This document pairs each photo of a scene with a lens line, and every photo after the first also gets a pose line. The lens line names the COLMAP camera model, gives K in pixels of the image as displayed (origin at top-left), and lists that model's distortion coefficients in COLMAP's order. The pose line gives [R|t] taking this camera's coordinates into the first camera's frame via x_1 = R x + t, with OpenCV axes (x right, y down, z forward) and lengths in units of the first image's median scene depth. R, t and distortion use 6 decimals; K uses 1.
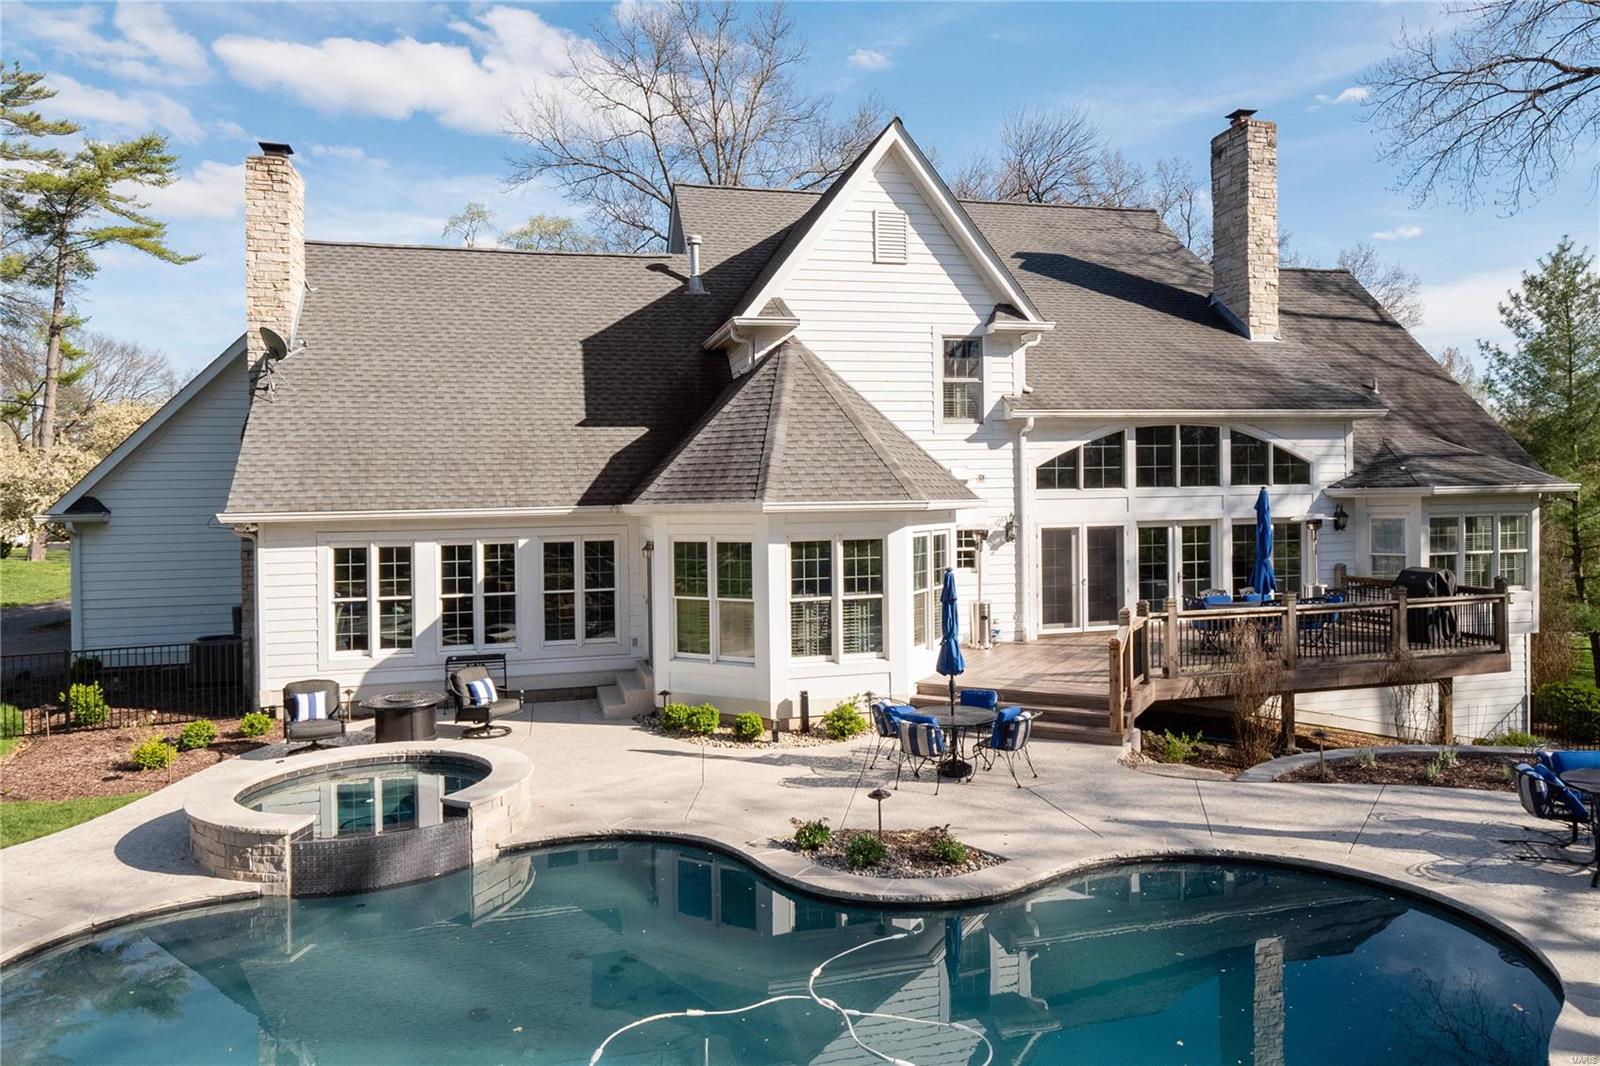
lens RADIAL K [[1069.0, 0, 778.0], [0, 1069.0, 510.8], [0, 0, 1]] dist [0.000658, 0.003558]
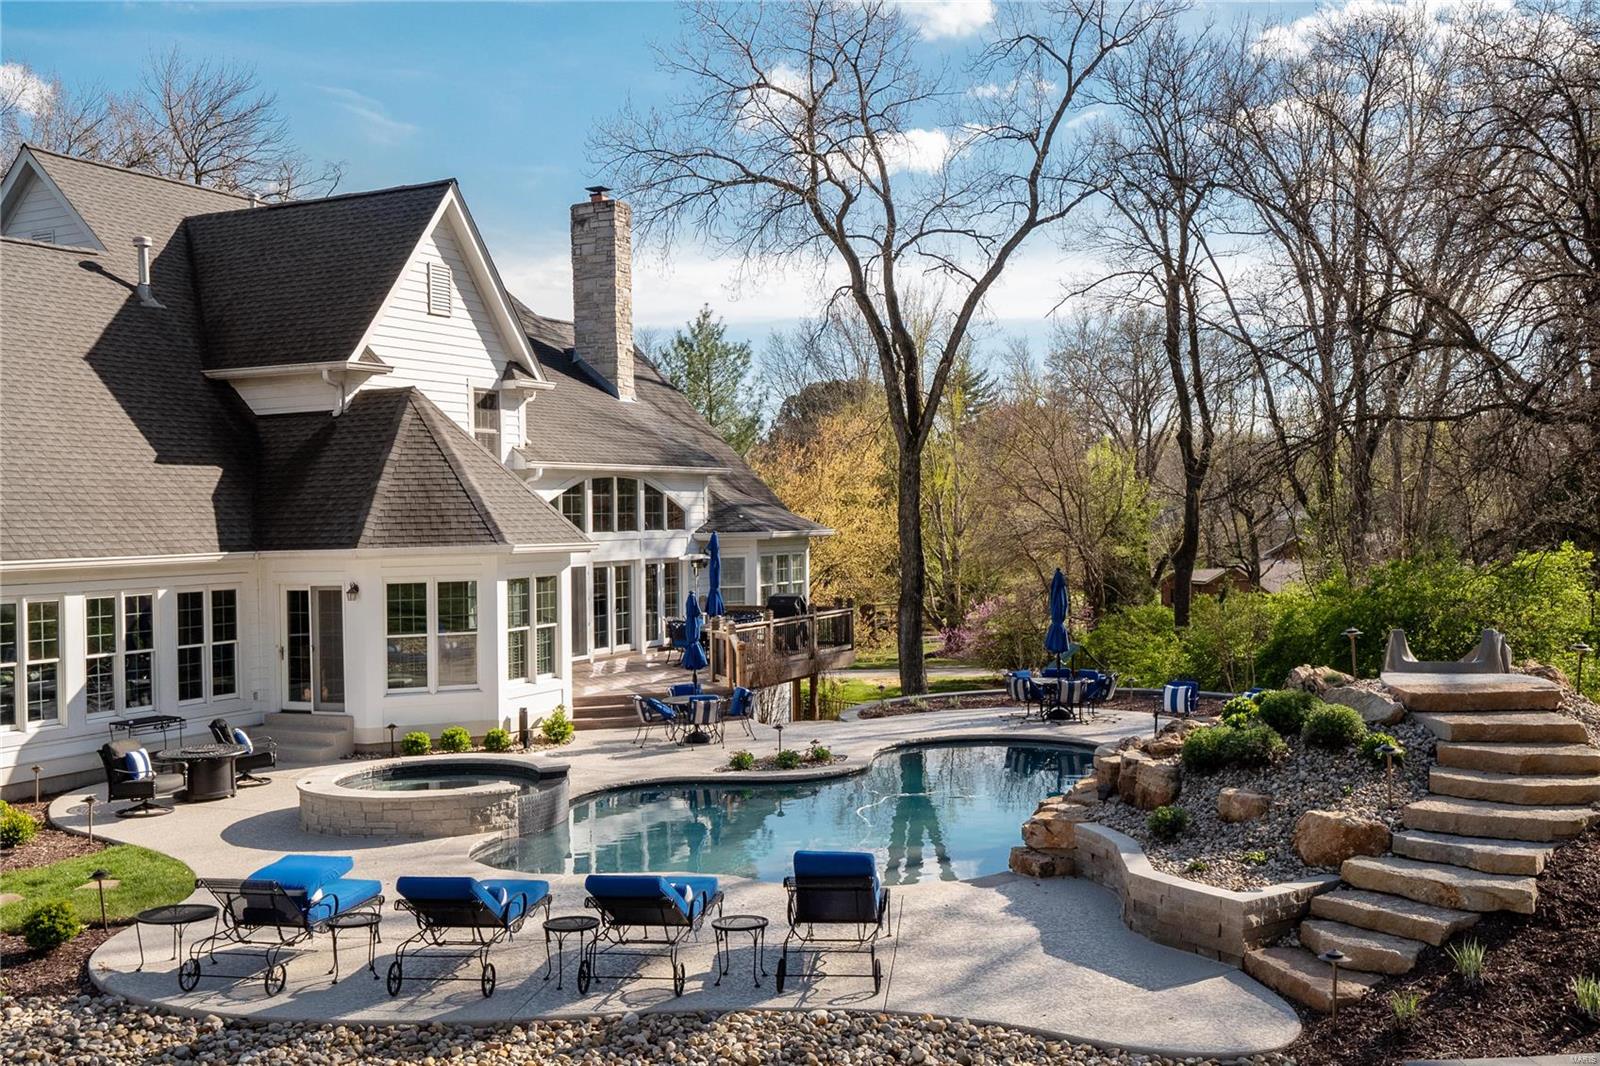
lens RADIAL K [[1599.4, 0, 835.6], [0, 1599.4, 563.9], [0, 0, 1]] dist [0.068074, -0.175475]
pose [[0.640056, -0.017110, 0.768137, -0.900930], [0.020226, 0.999781, 0.005417, 0.008687], [-0.768062, 0.012069, 0.640262, -0.305814]]
